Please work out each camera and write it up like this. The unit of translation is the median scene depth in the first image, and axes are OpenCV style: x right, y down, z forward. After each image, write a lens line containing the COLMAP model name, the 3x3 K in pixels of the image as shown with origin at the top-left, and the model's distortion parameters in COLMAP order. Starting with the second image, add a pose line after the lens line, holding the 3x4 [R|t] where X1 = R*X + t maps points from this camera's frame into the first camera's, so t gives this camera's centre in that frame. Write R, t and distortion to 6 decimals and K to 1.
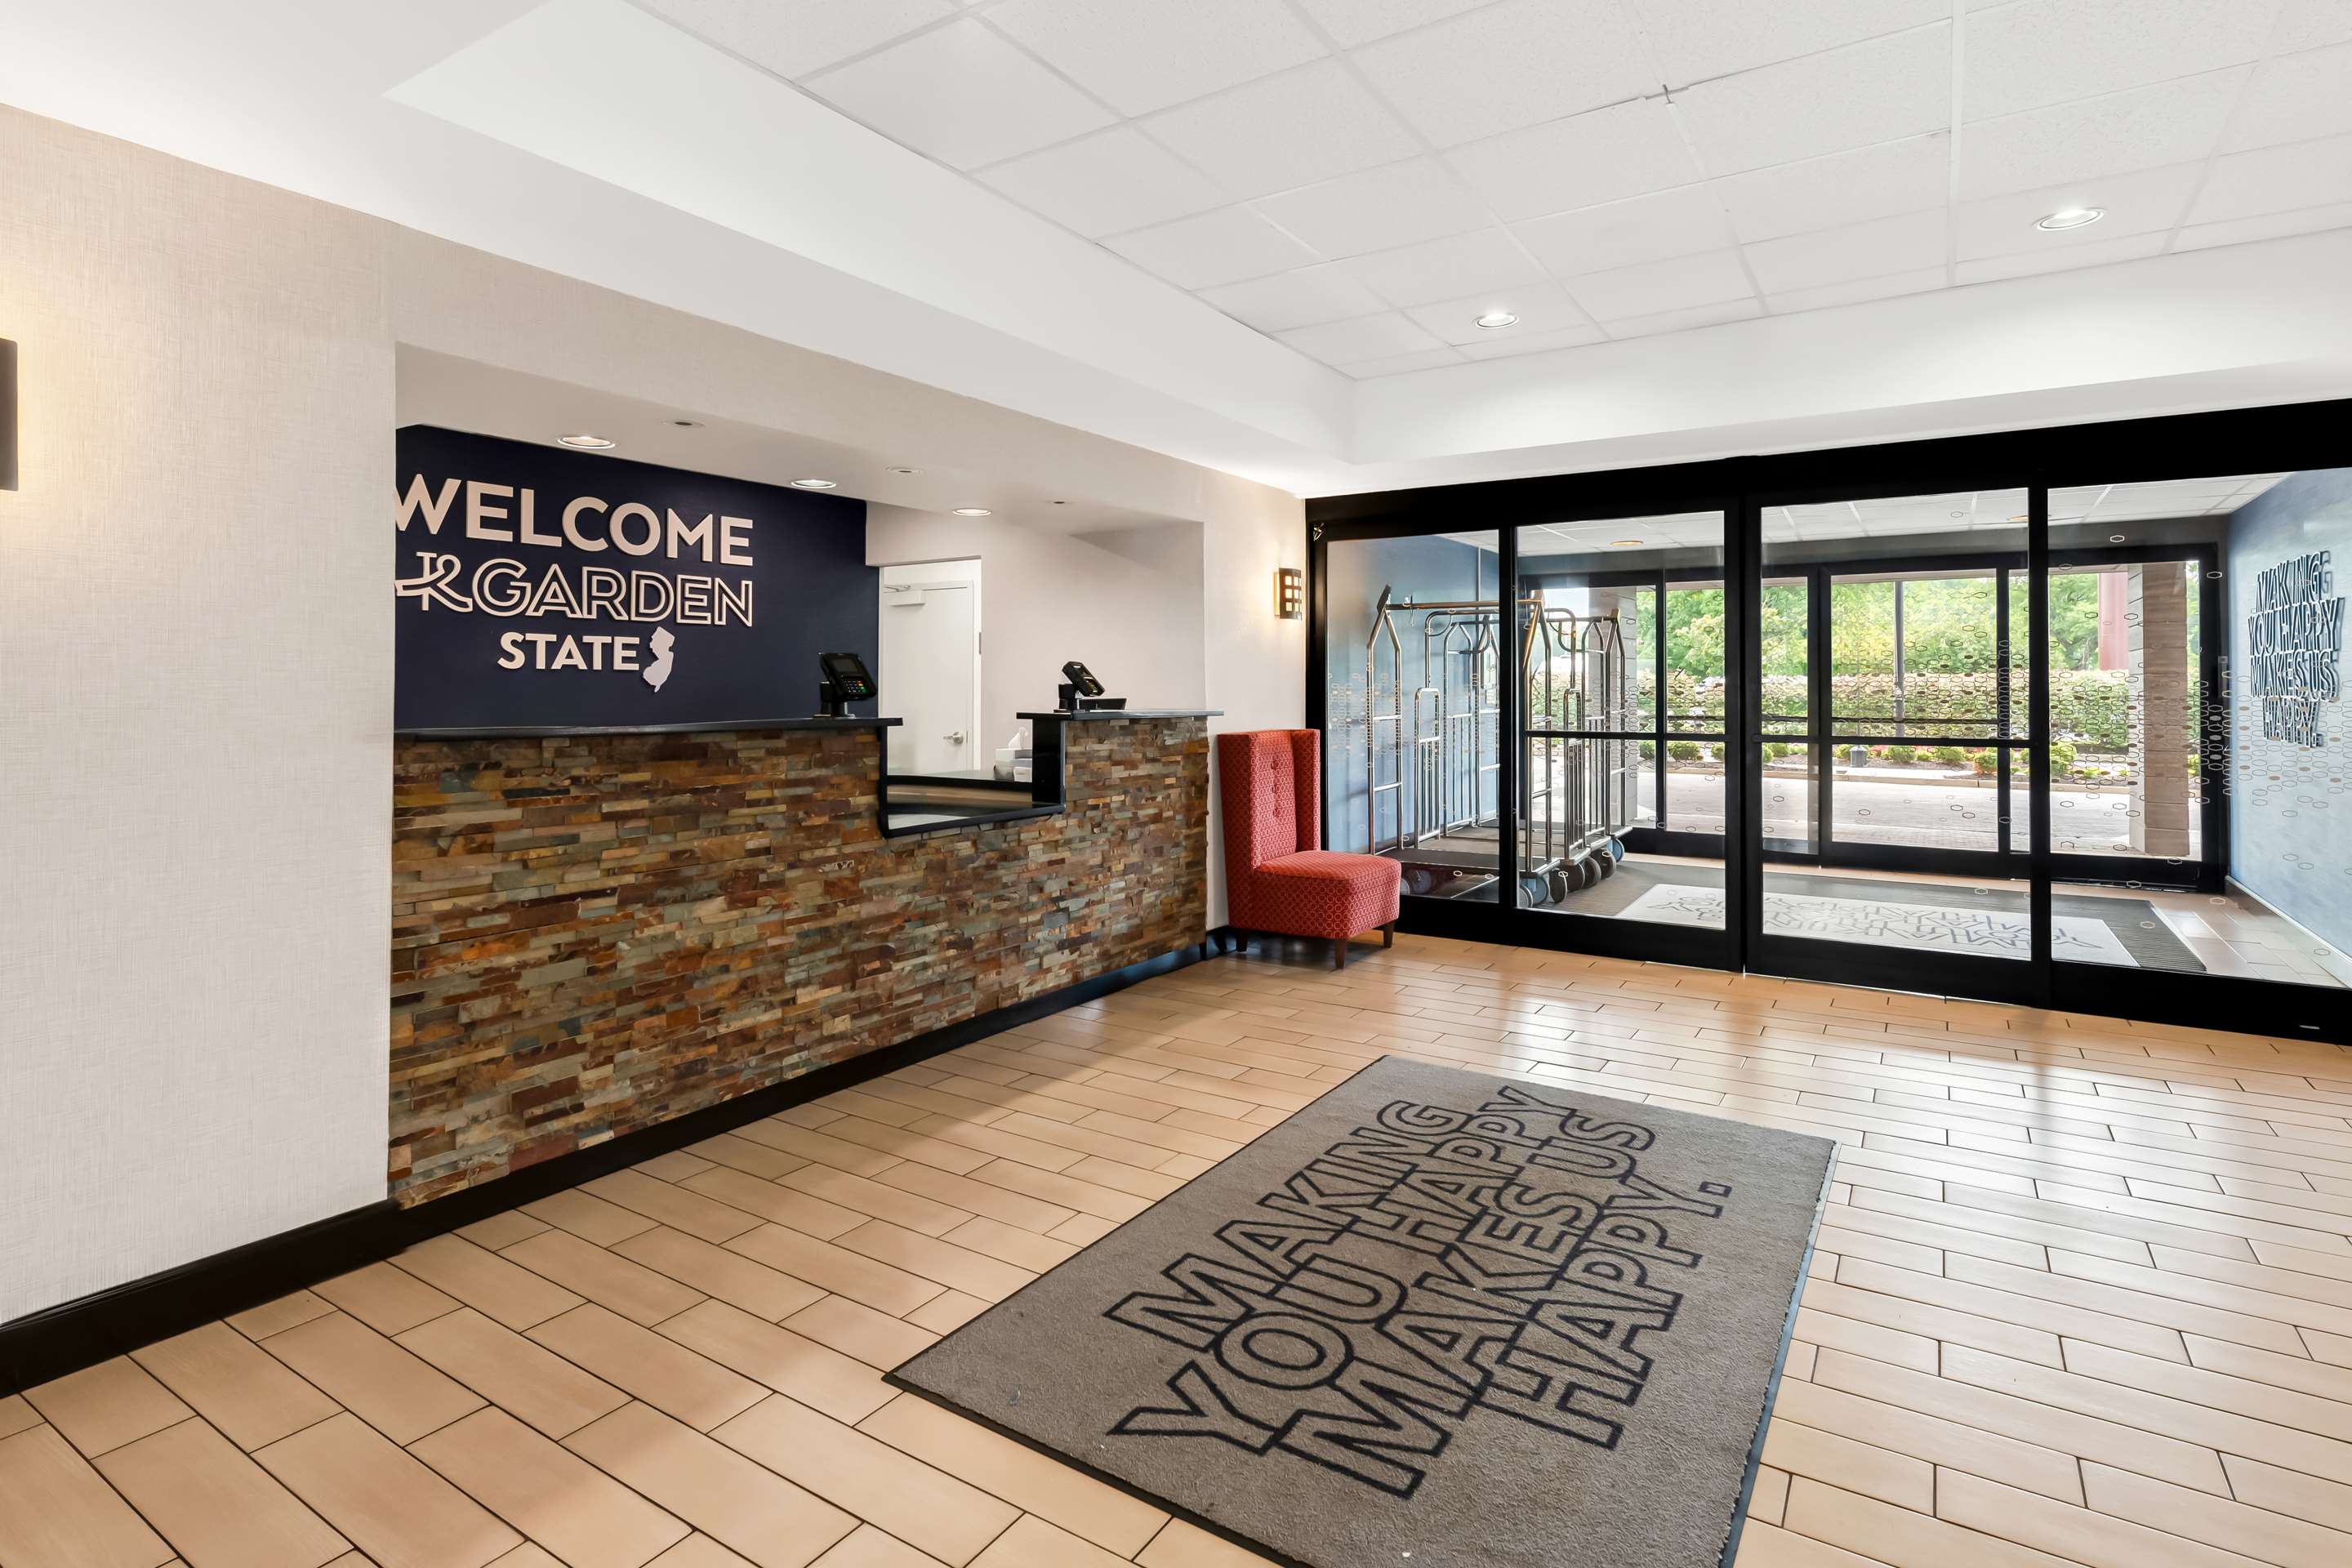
lens RADIAL K [[1186.4, 0, 1177.0], [0, 1186.4, 680.1], [0, 0, 1]] dist [0.001761, 0.000550]
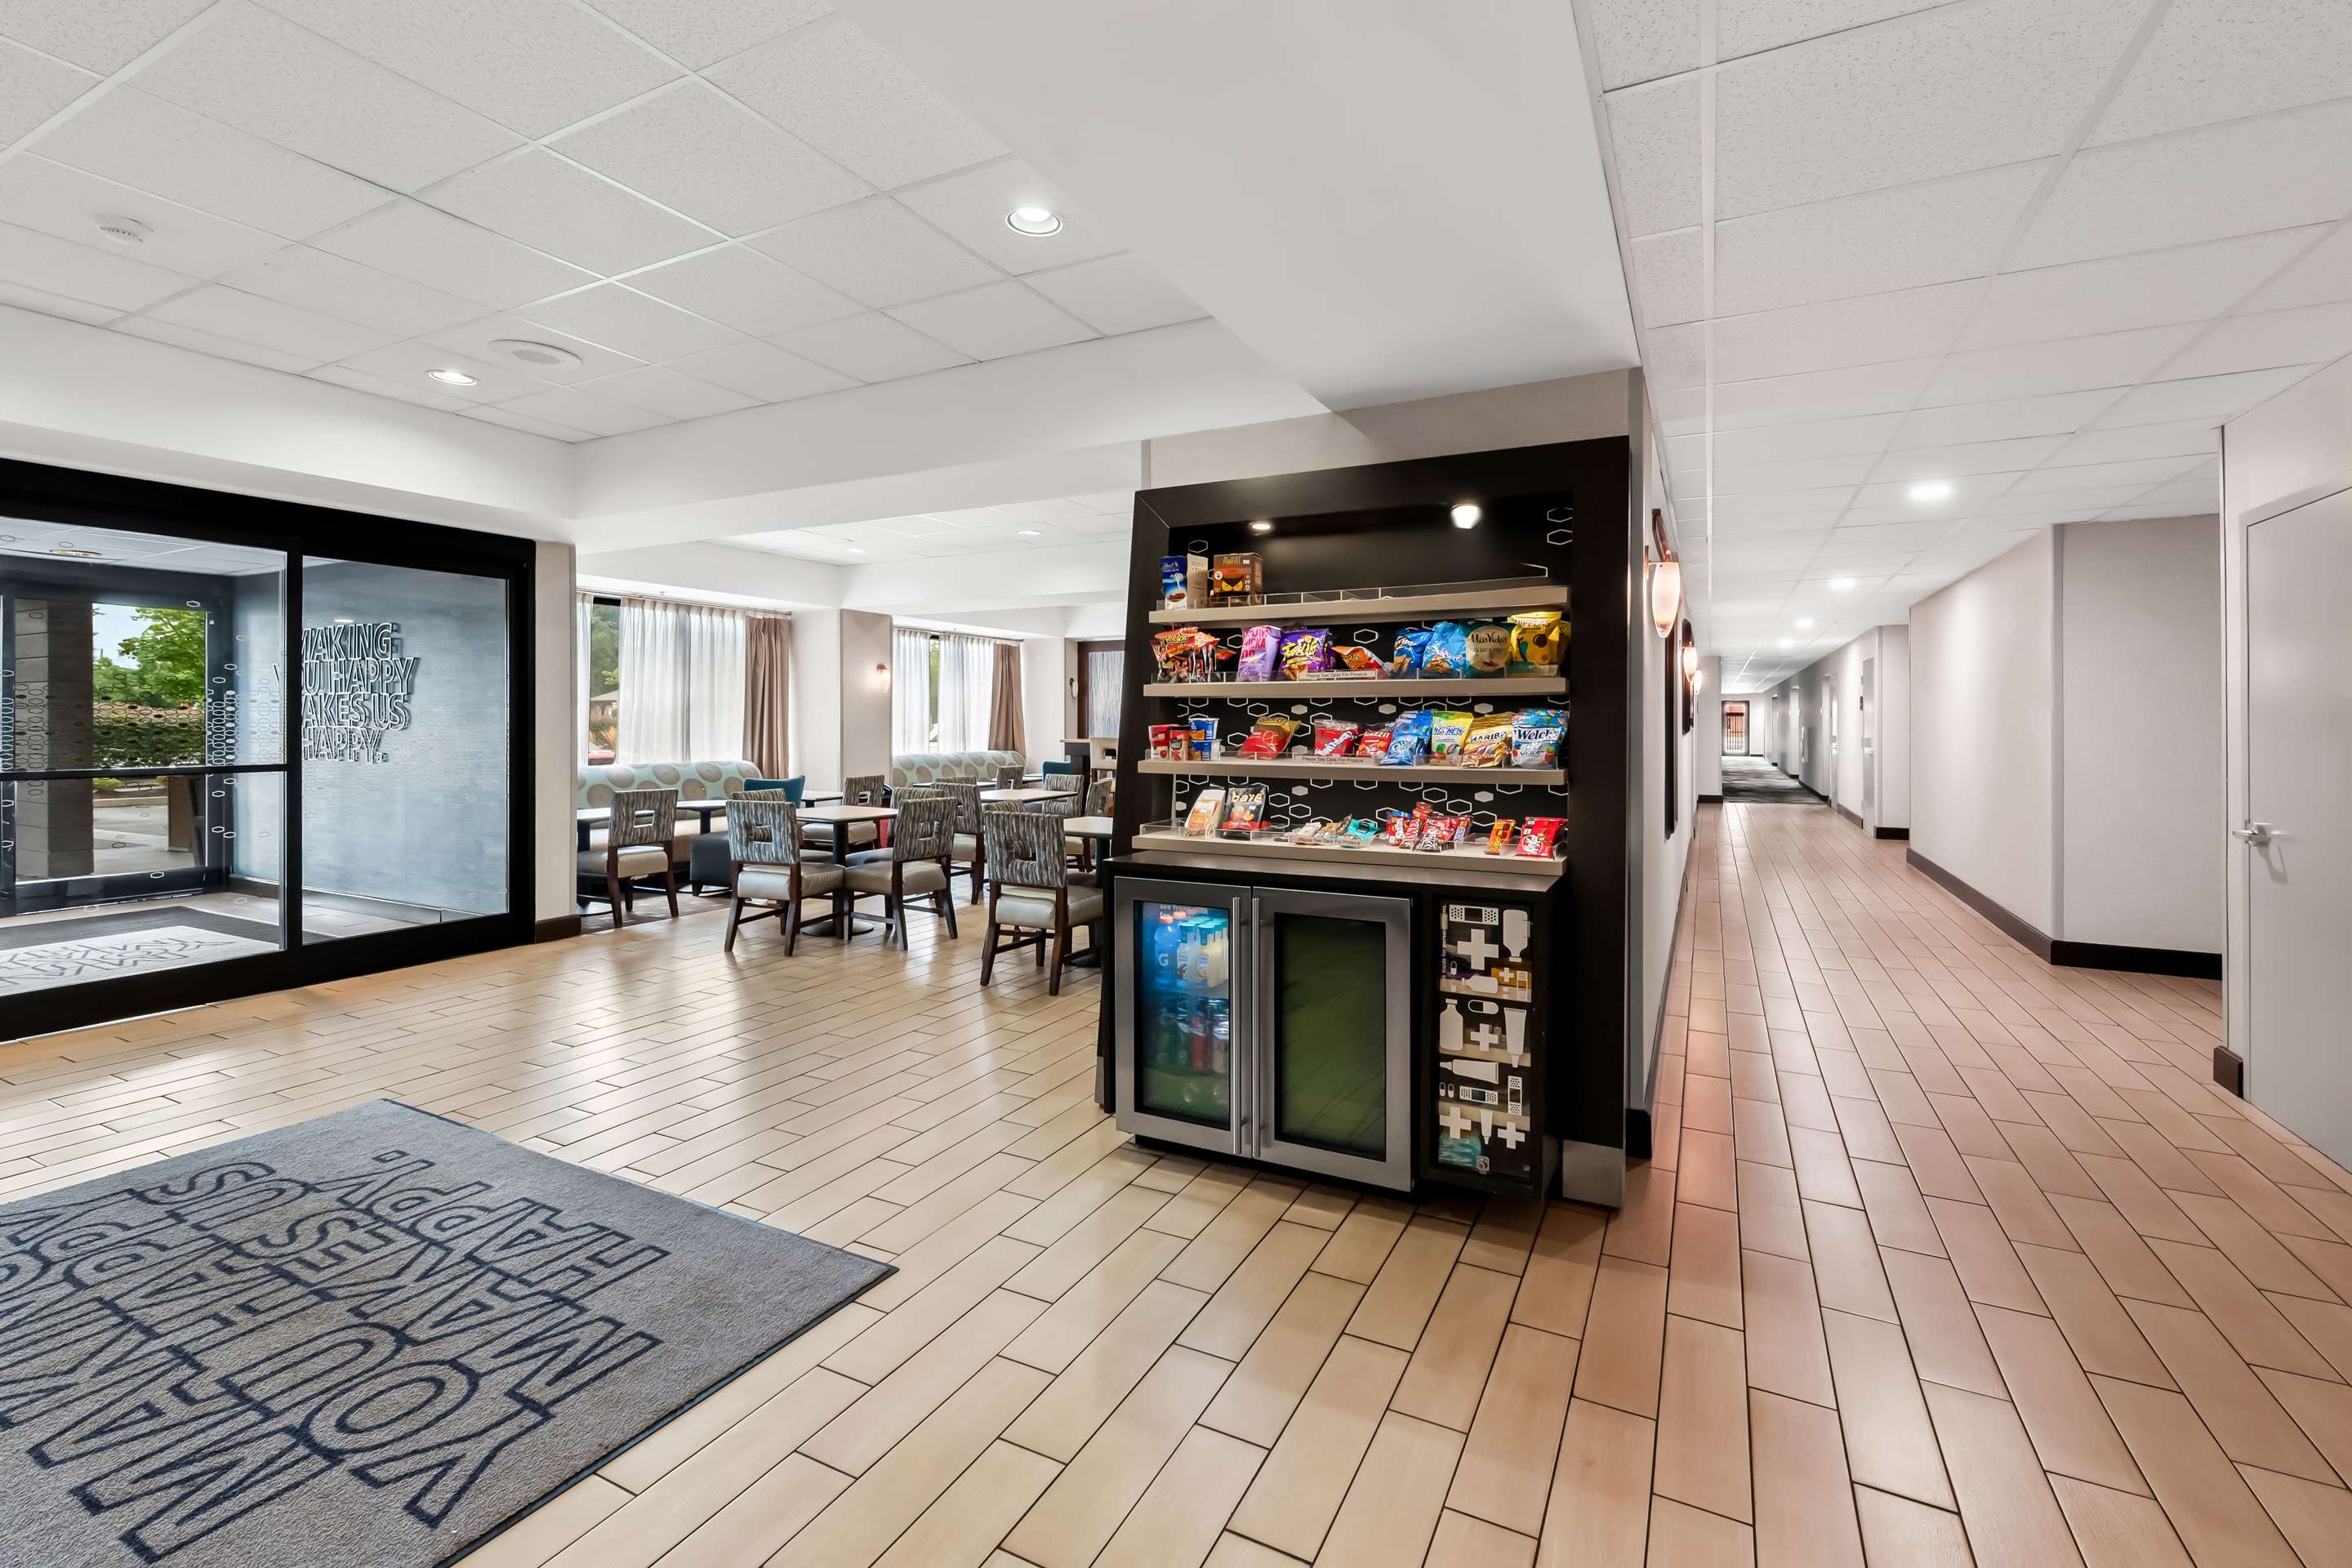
lens RADIAL K [[1034.5, 0, 1174.4], [0, 1034.5, 710.6], [0, 0, 1]] dist [-0.000156, -0.000003]
pose [[-0.093106, 0.009883, 0.995607, -0.520663], [-0.008365, 0.999908, -0.010708, 0.000643], [-0.995621, -0.009325, -0.093014, 0.286172]]
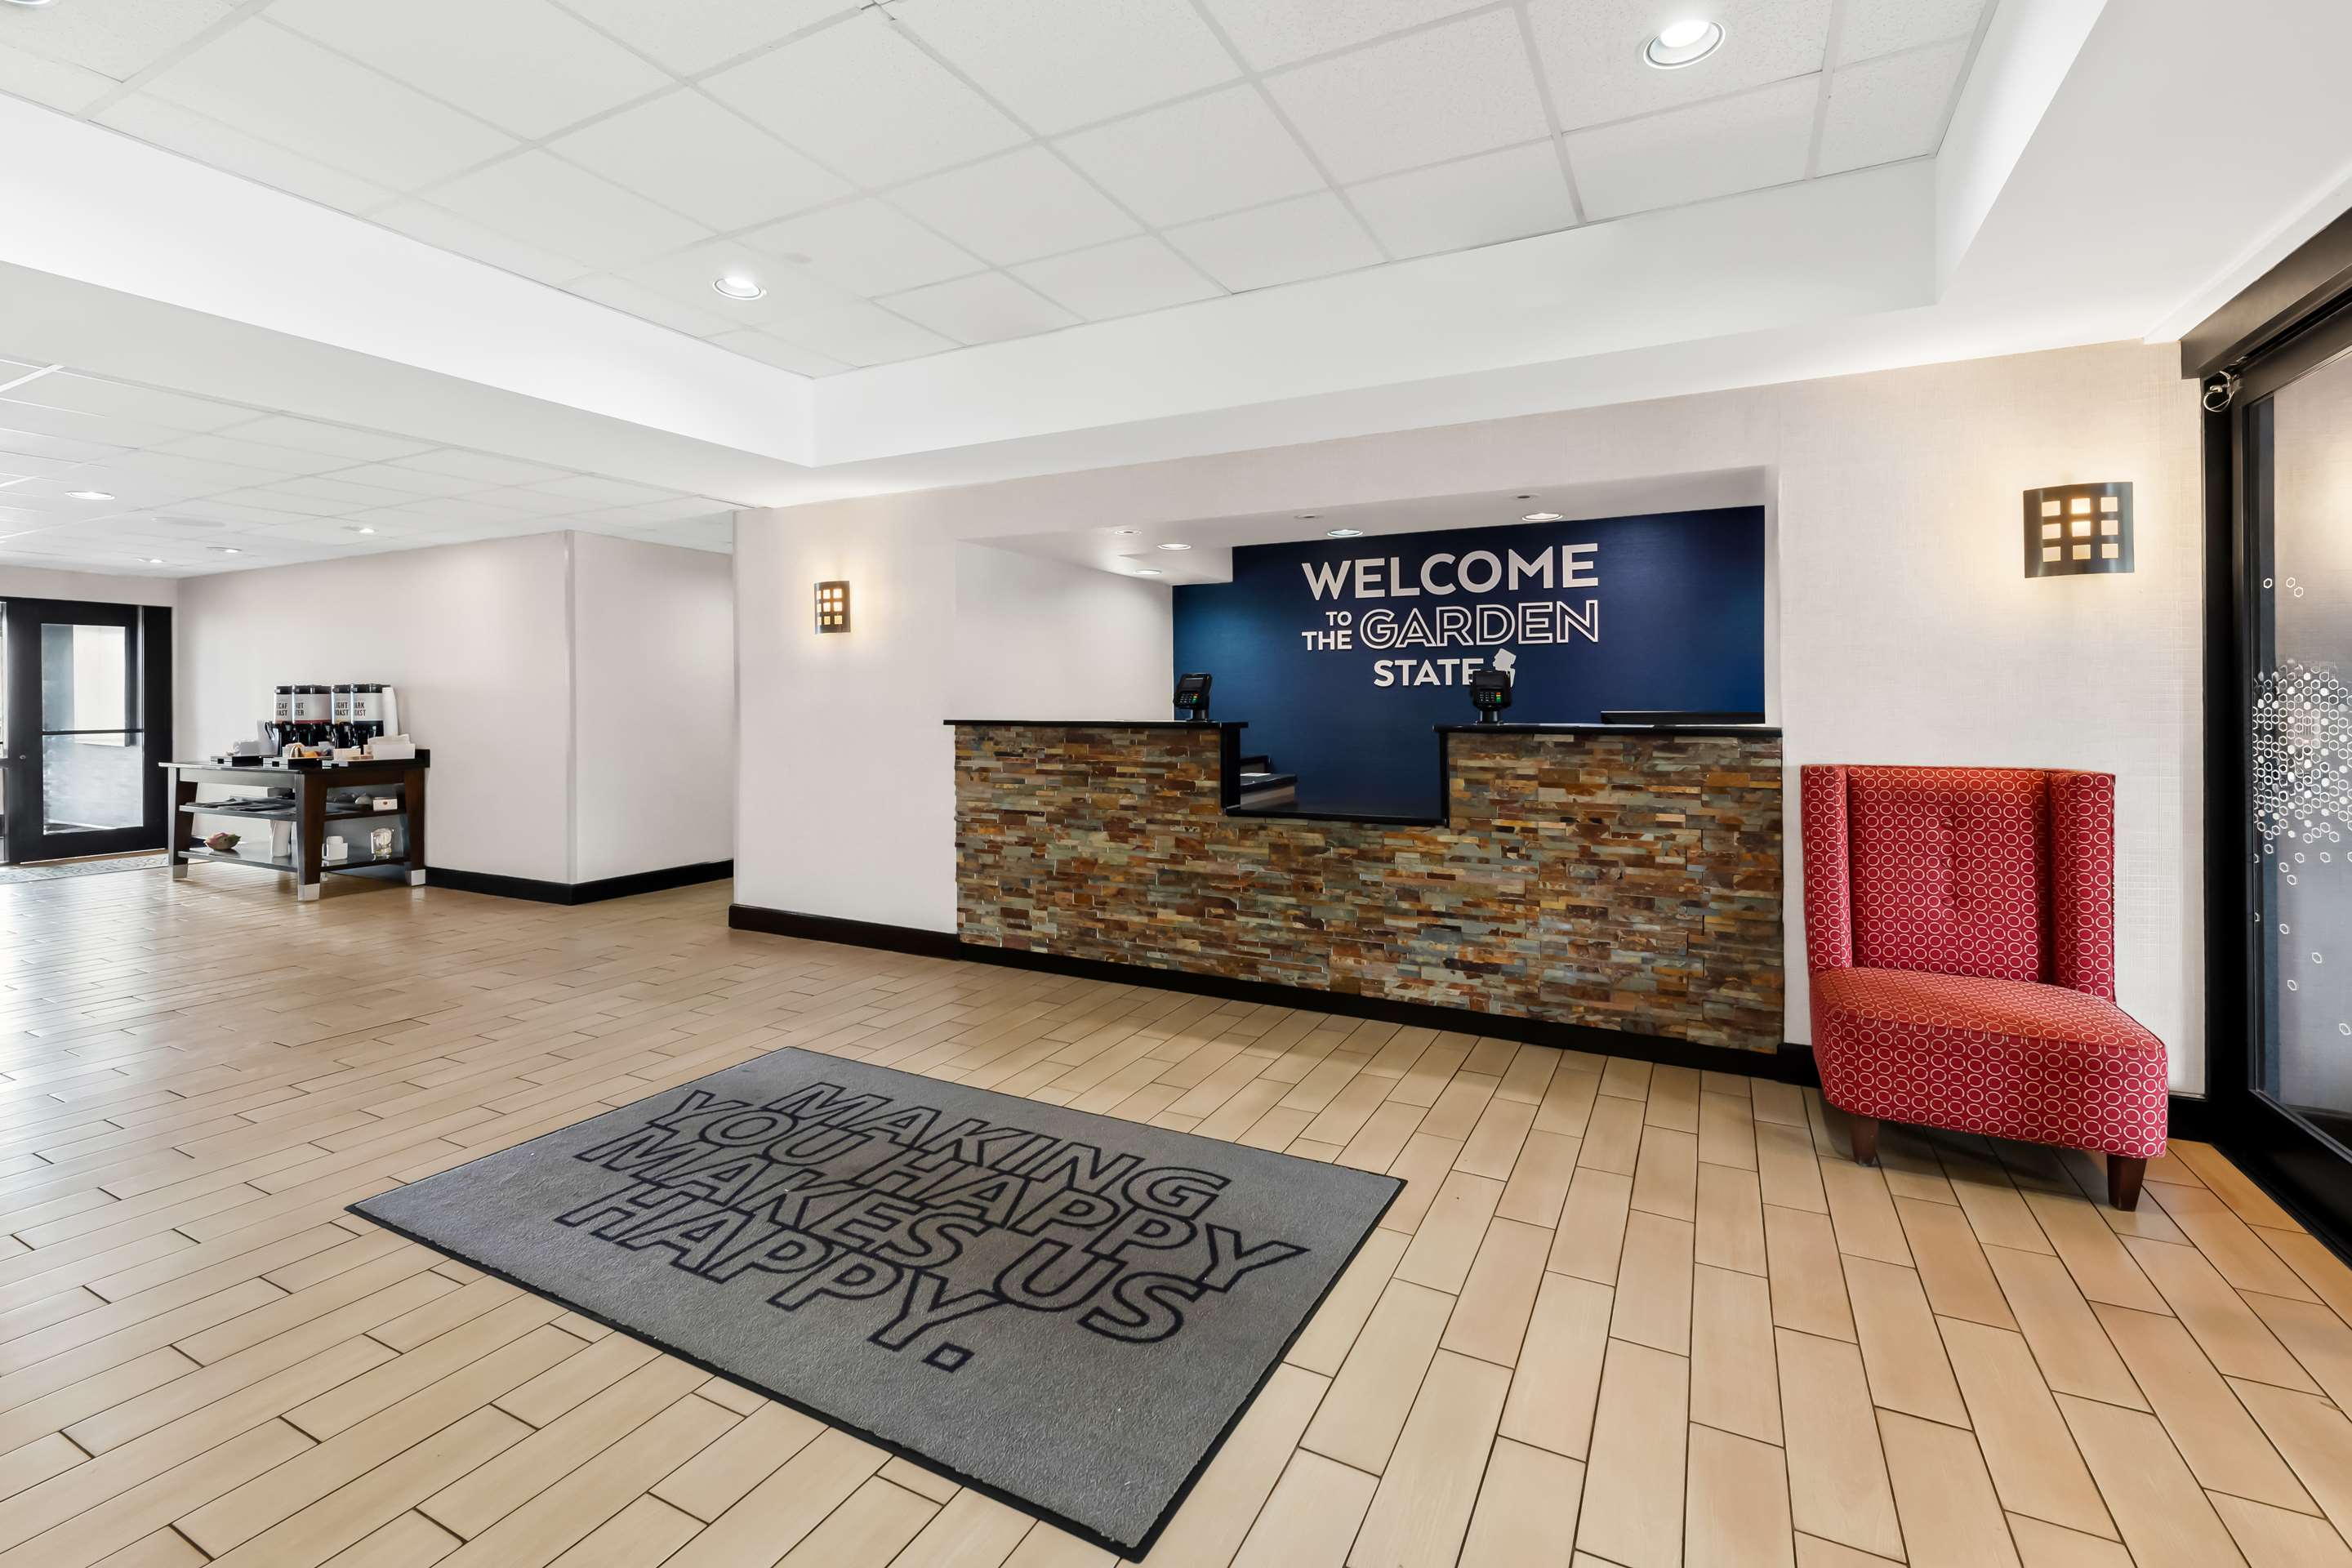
lens RADIAL K [[1034.5, 0, 1174.4], [0, 1034.5, 710.6], [0, 0, 1]] dist [-0.000156, -0.000003]
pose [[0.095871, 0.008987, -0.995353, 0.942359], [0.008863, 0.999912, 0.009882, 0.008127], [0.995354, -0.009770, 0.095783, 0.910571]]
